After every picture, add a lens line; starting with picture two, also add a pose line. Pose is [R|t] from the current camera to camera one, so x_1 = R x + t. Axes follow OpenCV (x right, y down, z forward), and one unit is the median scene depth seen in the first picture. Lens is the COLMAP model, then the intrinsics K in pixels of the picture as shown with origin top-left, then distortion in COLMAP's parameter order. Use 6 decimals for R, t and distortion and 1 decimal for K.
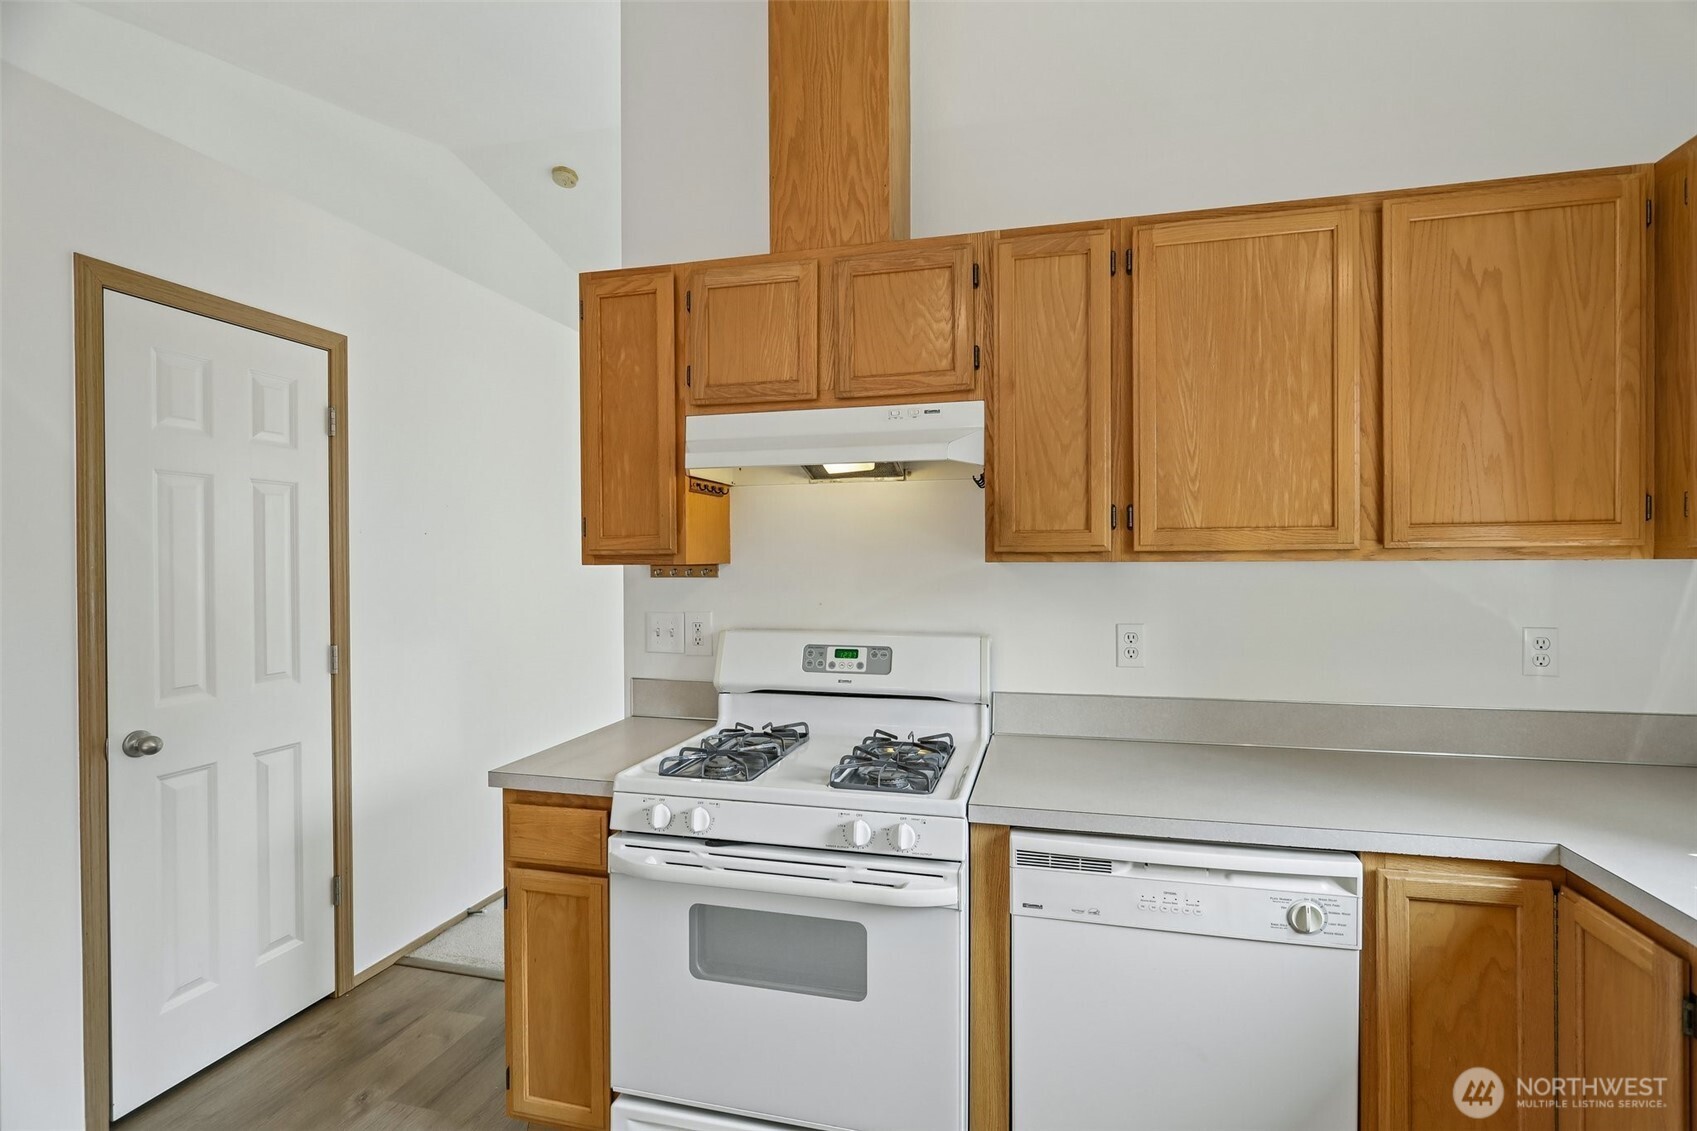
lens RADIAL K [[800.2, 0, 853.1], [0, 800.2, 565.9], [0, 0, 1]] dist [-0.005790, 0.004963]
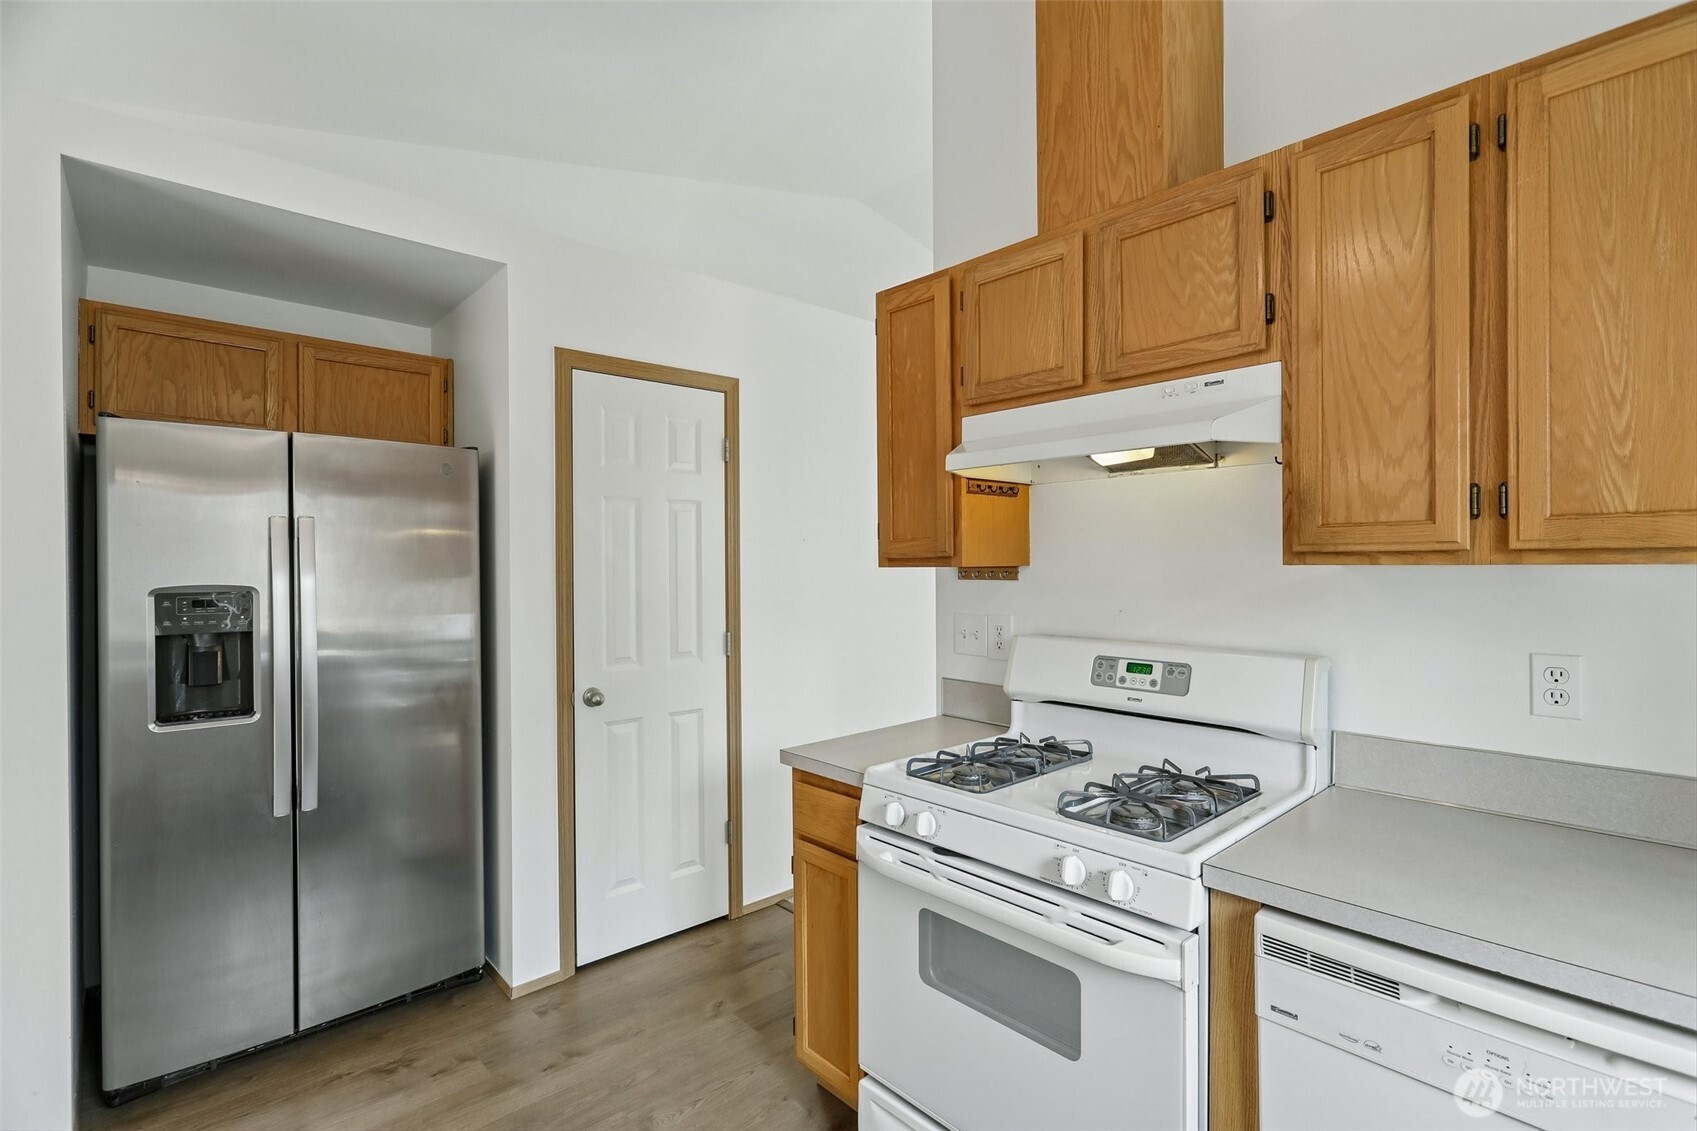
lens RADIAL K [[800.2, 0, 847.8], [0, 800.2, 564.5], [0, 0, 1]] dist [-0.005790, 0.004963]
pose [[0.834194, -0.000221, -0.551471, 0.234015], [-0.000636, 0.999999, -0.001363, -0.003613], [0.551471, 0.001487, 0.834193, 0.099303]]
